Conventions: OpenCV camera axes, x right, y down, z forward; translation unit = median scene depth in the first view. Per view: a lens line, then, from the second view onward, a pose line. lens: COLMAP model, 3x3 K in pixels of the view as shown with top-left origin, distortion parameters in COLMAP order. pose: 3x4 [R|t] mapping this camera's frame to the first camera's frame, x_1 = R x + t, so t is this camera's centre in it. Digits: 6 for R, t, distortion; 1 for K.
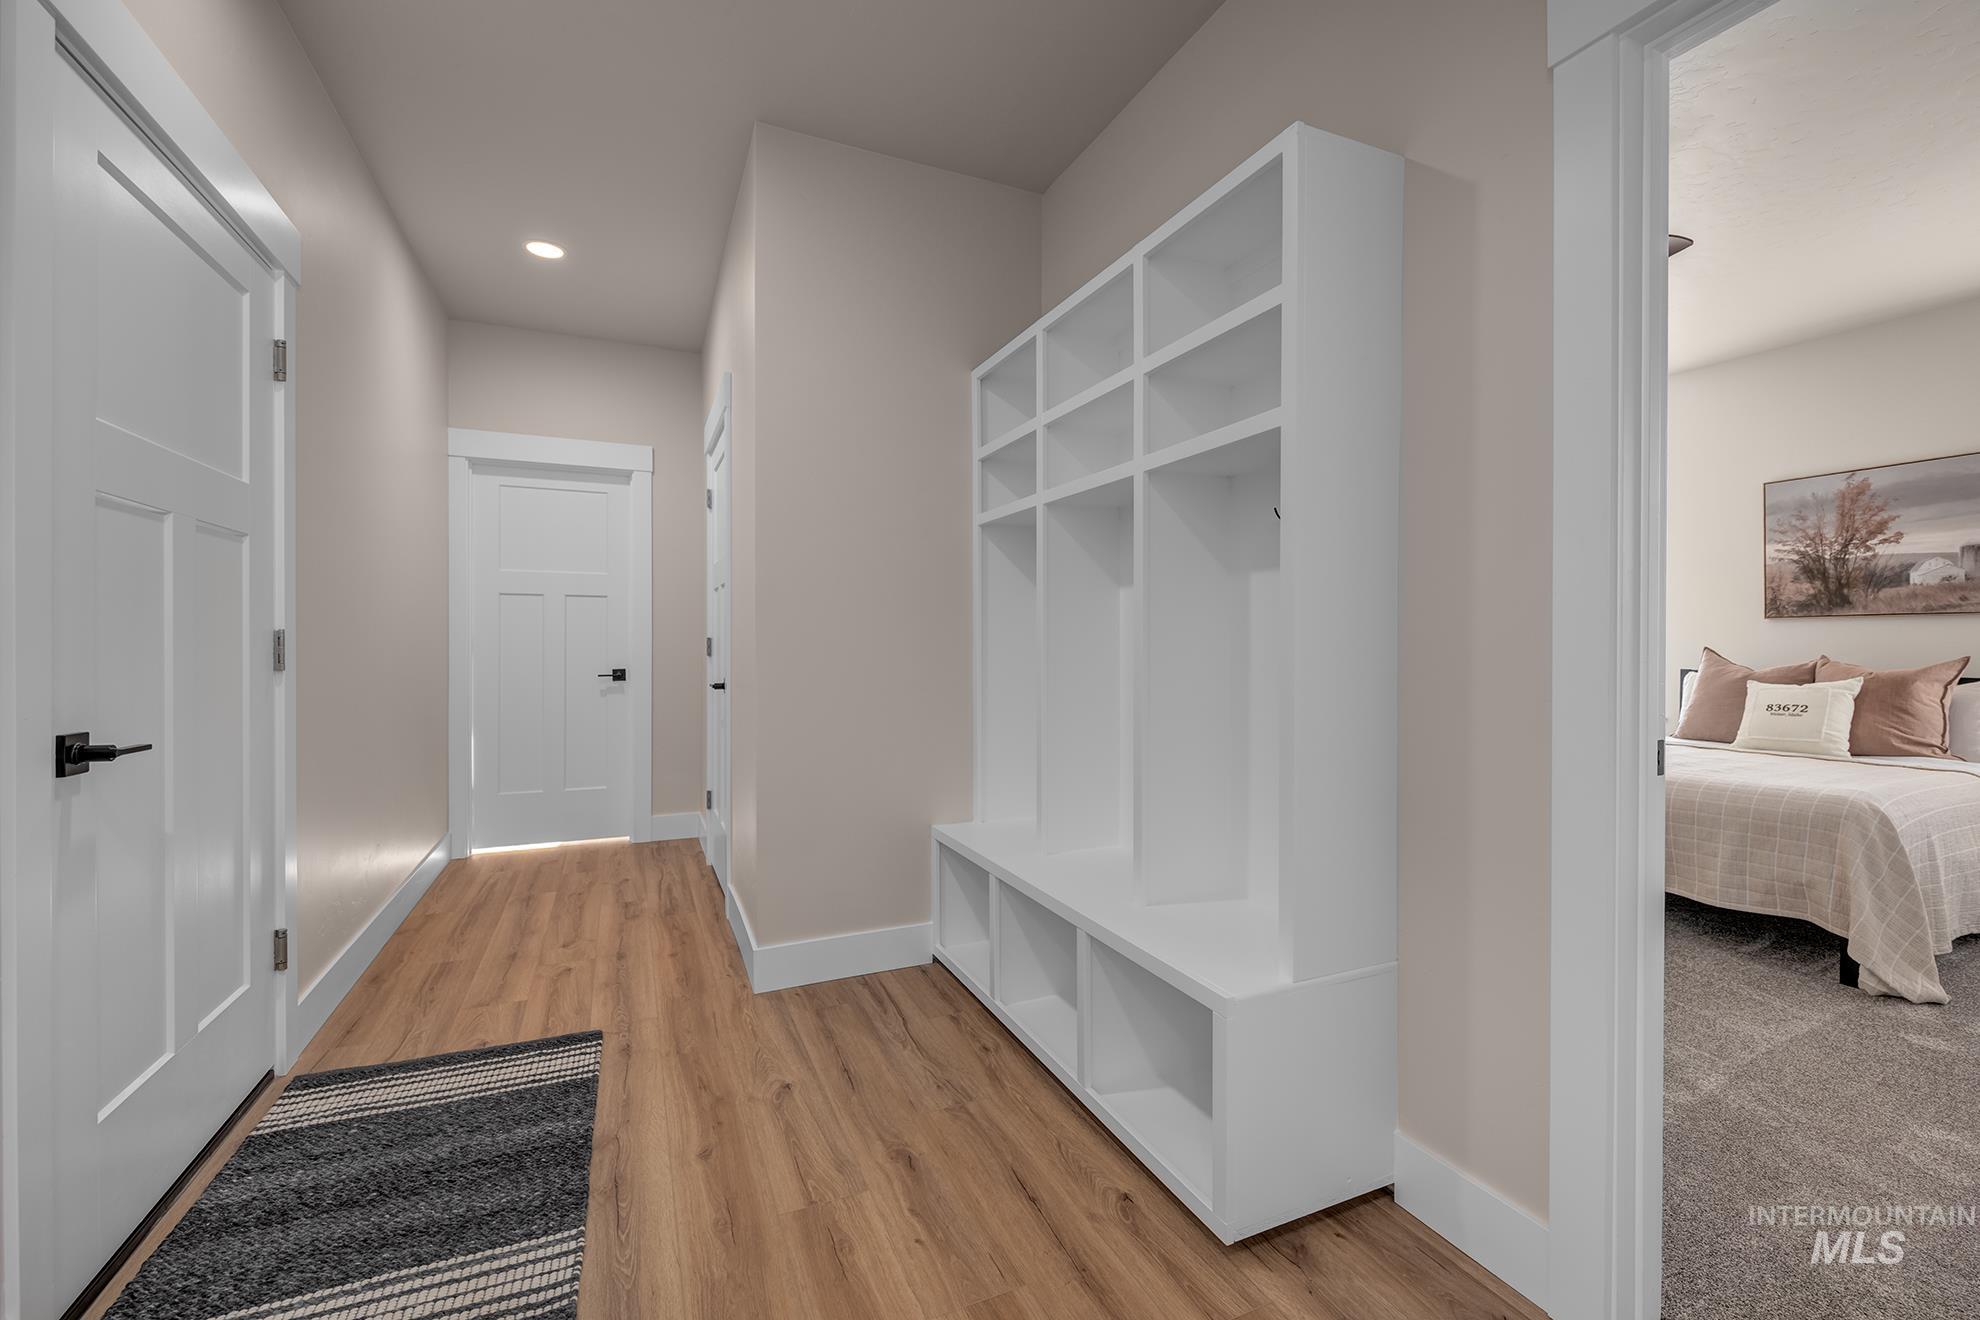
lens RADIAL K [[845.5, 0, 987.2], [0, 845.5, 647.9], [0, 0, 1]] dist [0.012939, -0.001976]
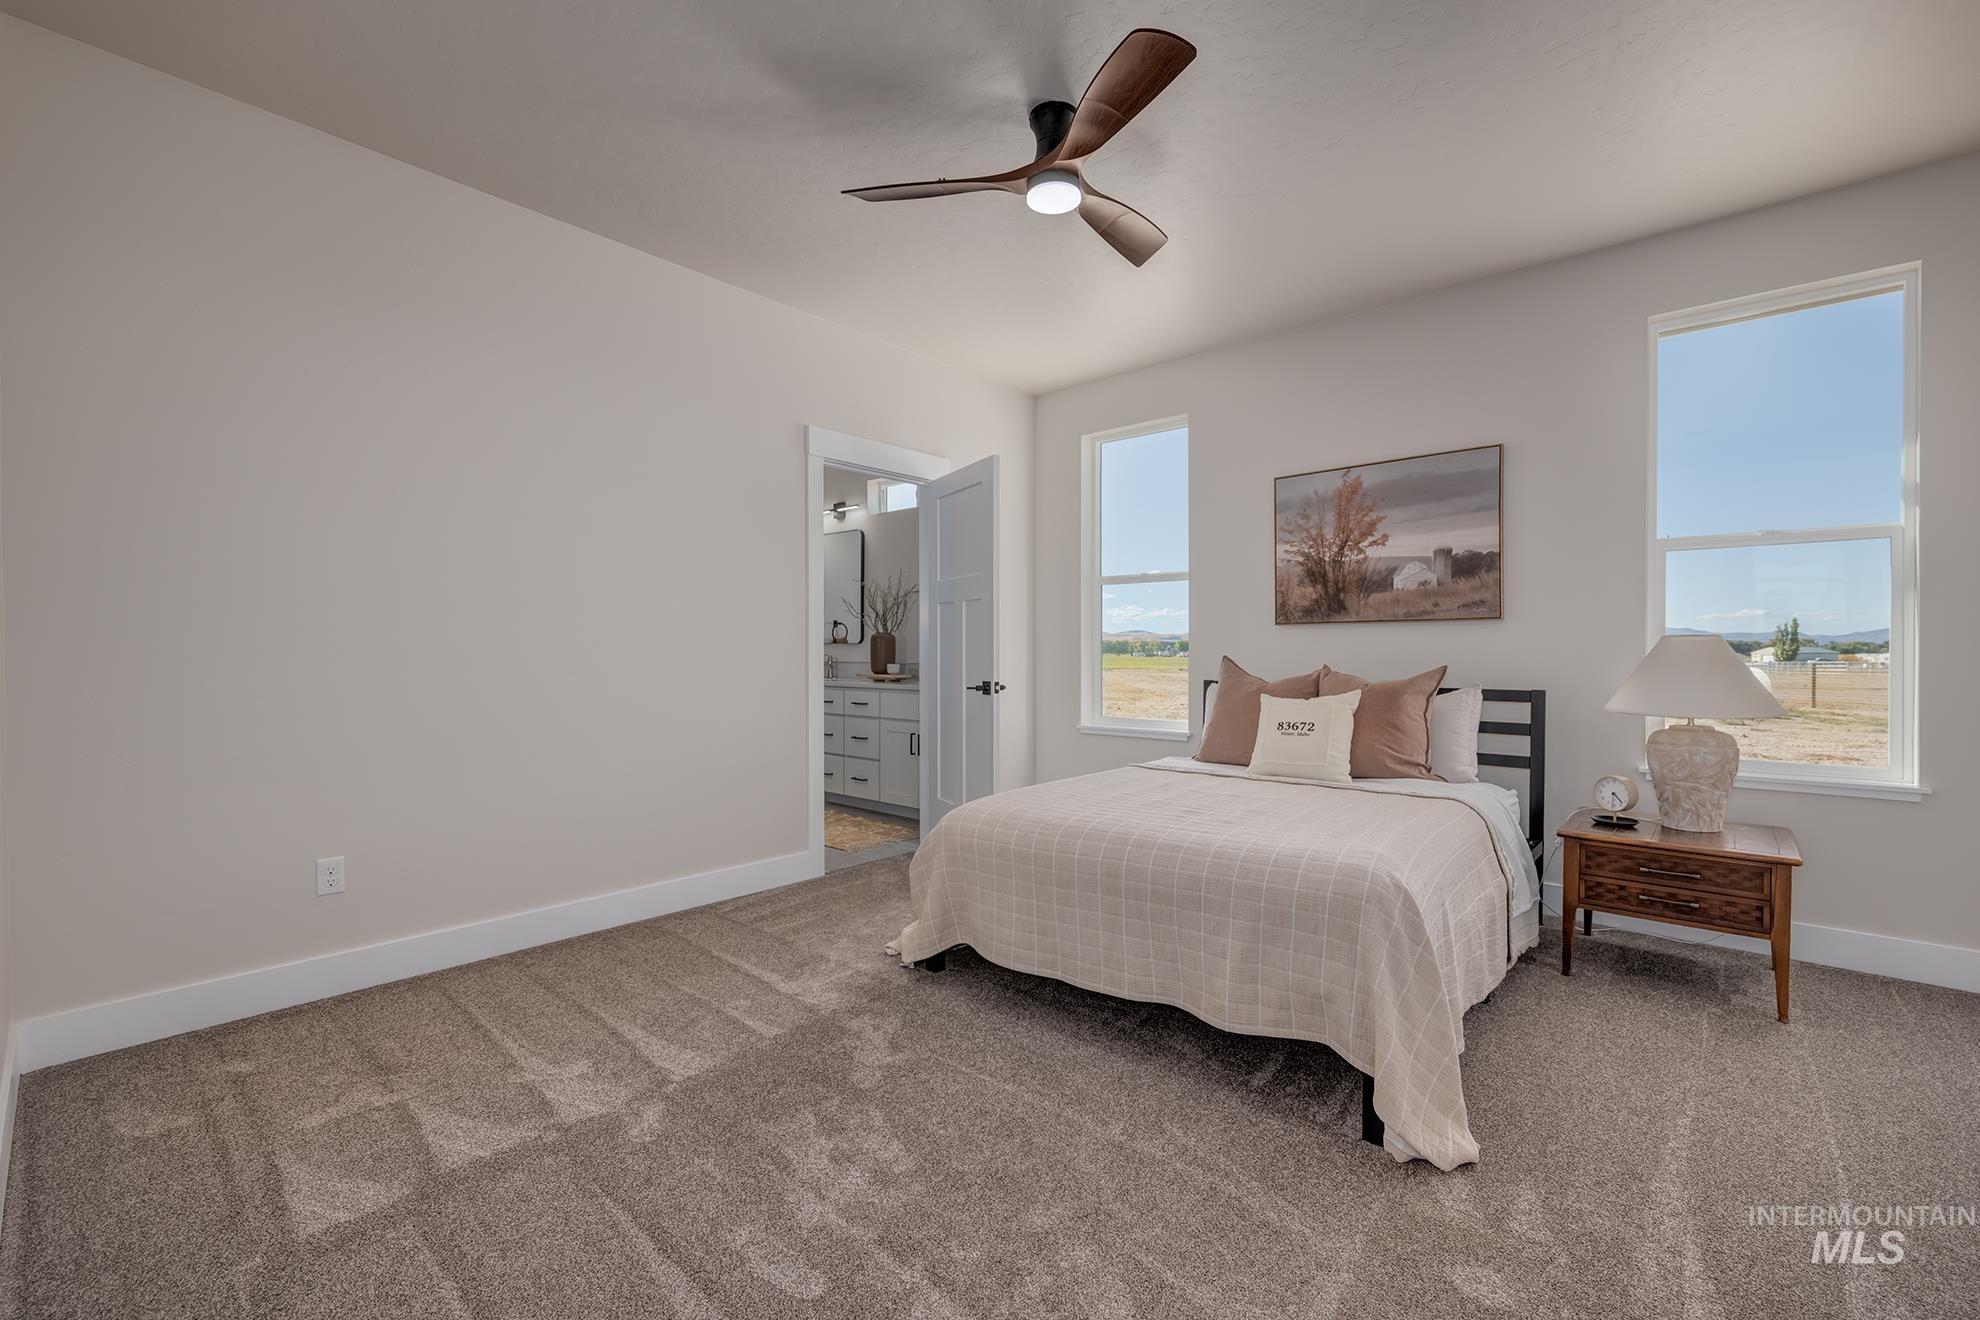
lens RADIAL K [[845.5, 0, 989.7], [0, 845.5, 661.3], [0, 0, 1]] dist [0.012939, -0.001976]
pose [[0.914666, -0.005583, 0.404171, 0.292914], [0.003180, 0.999973, 0.006616, -0.002429], [-0.404197, -0.004766, 0.914660, 0.325940]]
